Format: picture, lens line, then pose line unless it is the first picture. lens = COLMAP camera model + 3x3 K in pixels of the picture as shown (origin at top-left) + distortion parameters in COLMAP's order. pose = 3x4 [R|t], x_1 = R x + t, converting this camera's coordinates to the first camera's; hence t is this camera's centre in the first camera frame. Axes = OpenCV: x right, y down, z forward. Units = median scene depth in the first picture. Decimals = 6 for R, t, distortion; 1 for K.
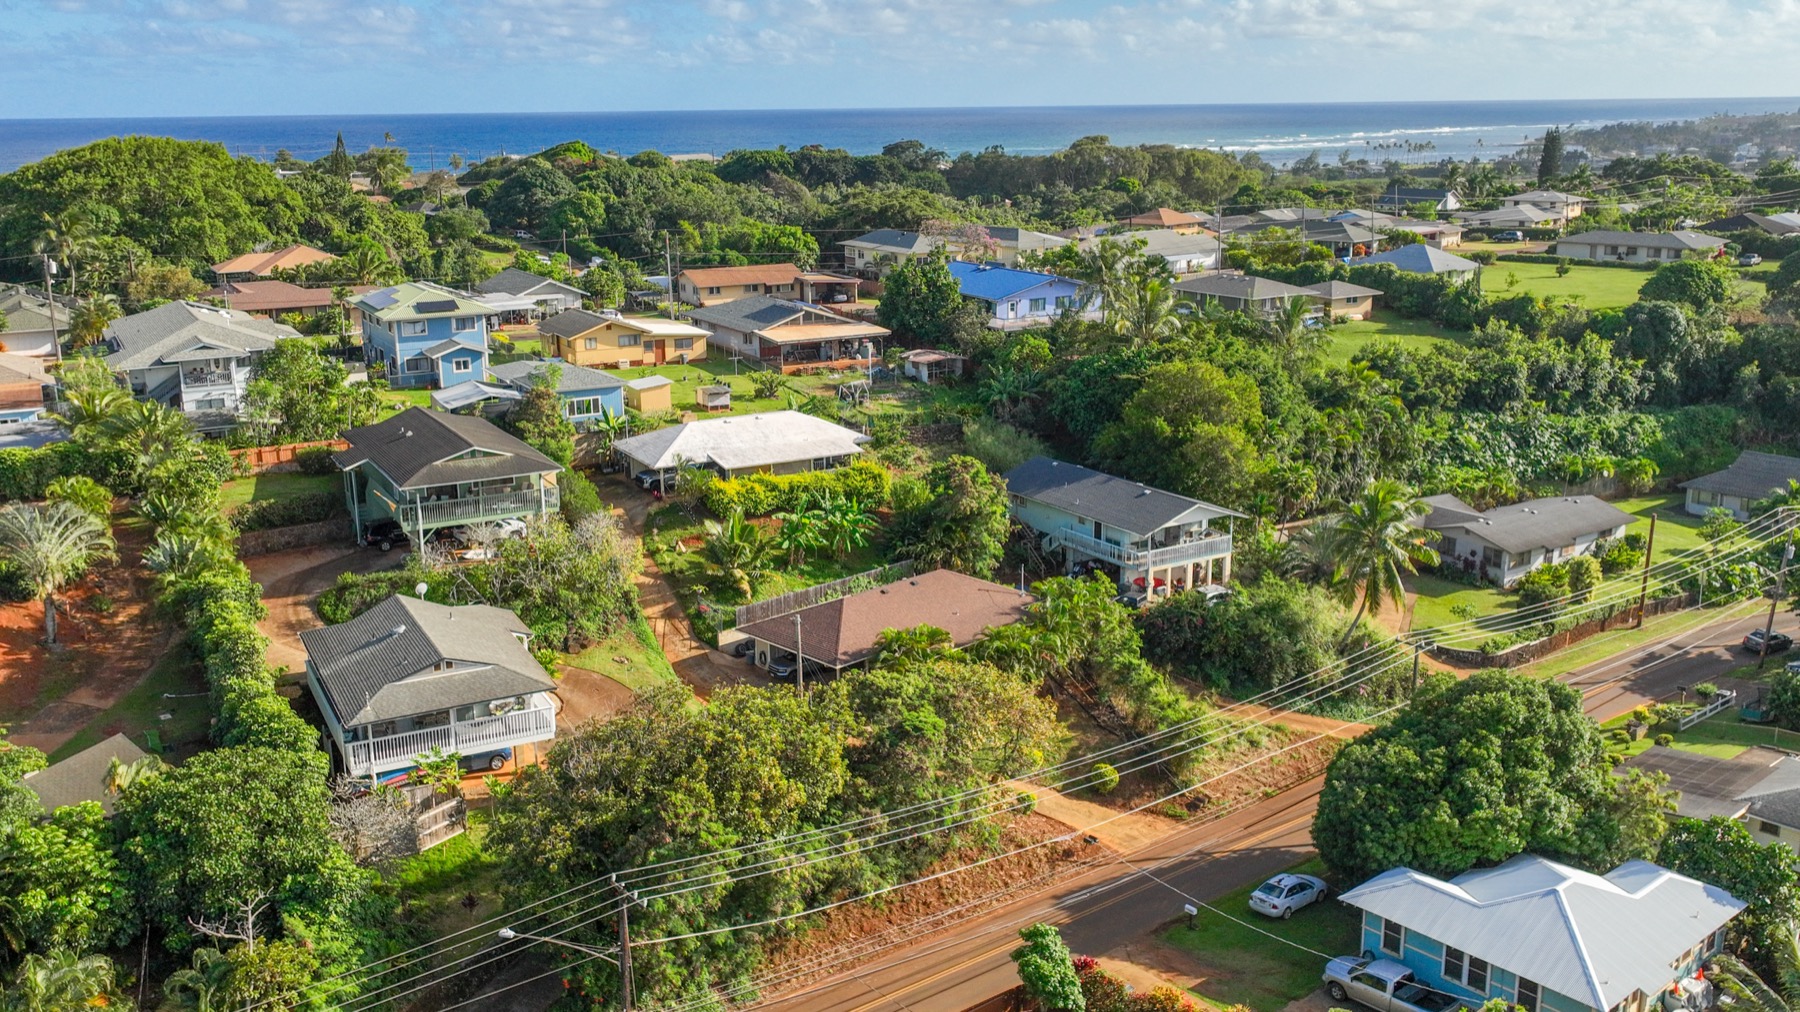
lens RADIAL K [[1628.5, 0, 900.3], [0, 1628.5, 509.7], [0, 0, 1]] dist [0.002554, -0.000323]
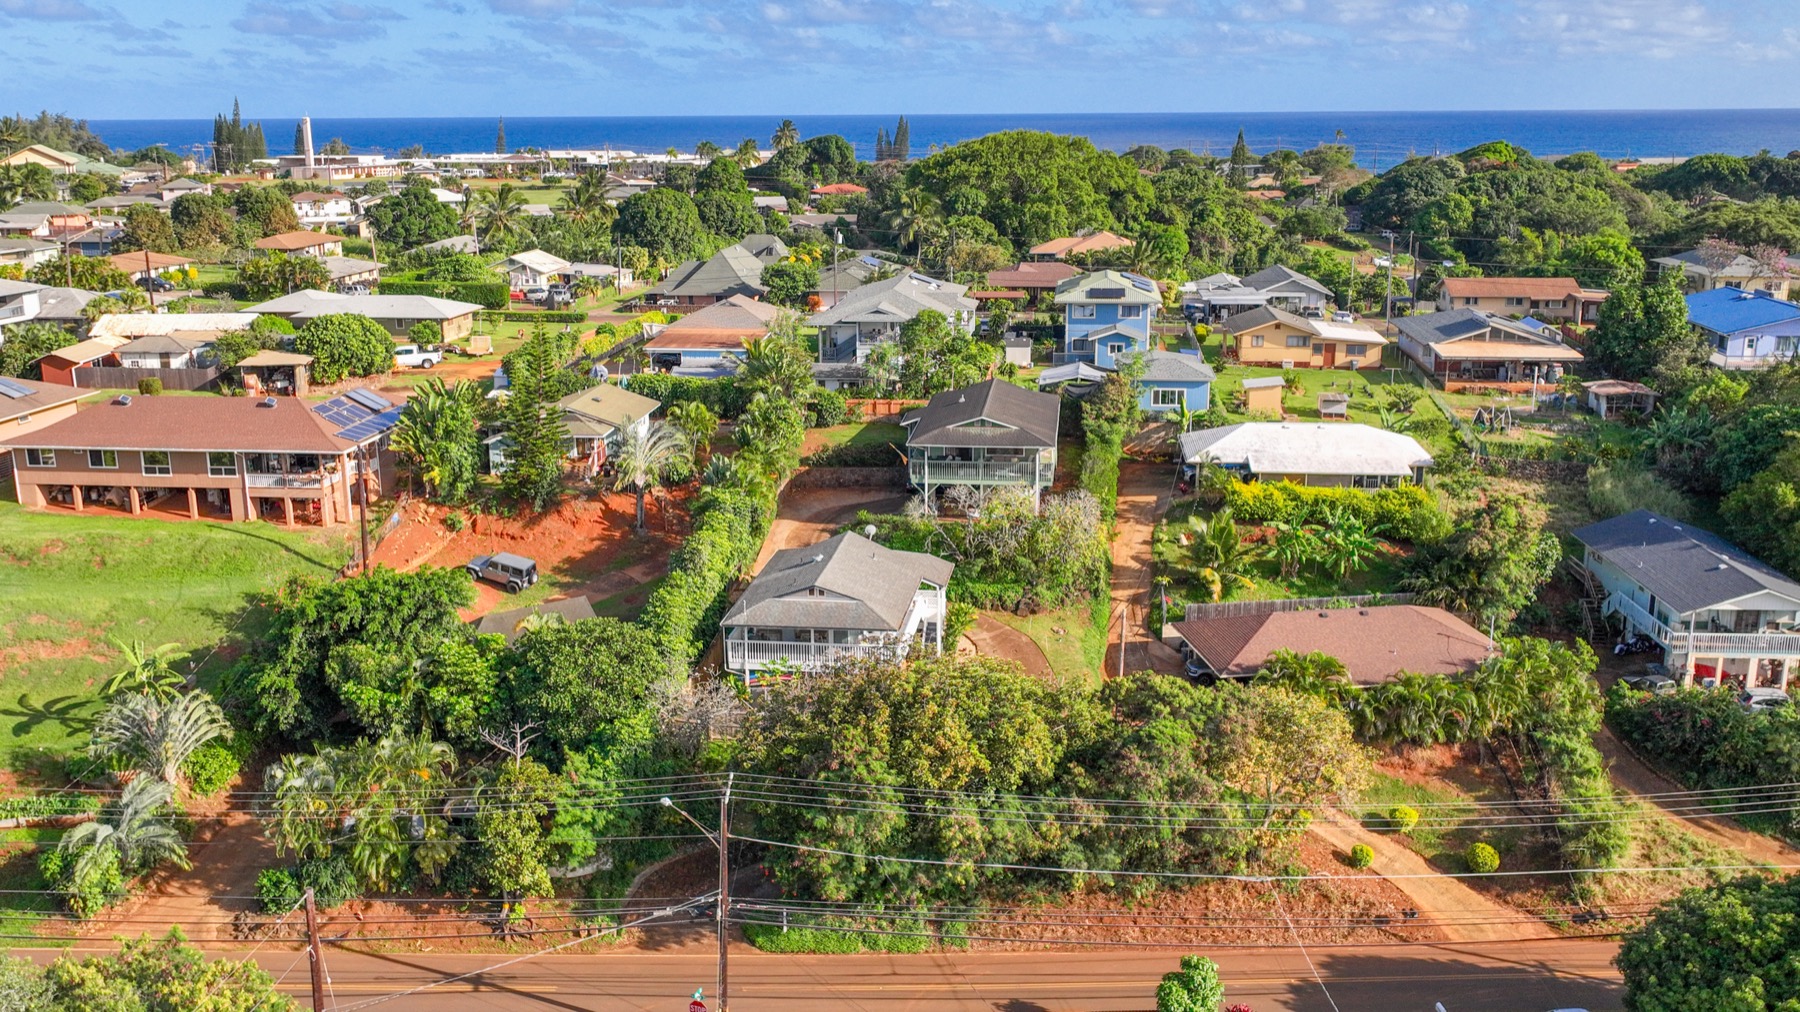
lens RADIAL K [[1628.5, 0, 901.1], [0, 1628.5, 502.9], [0, 0, 1]] dist [0.002554, -0.000323]
pose [[0.805103, 0.144937, -0.575155, 0.225741], [-0.145864, 0.988287, 0.044865, -0.014837], [0.574921, 0.047773, 0.816813, 0.044516]]
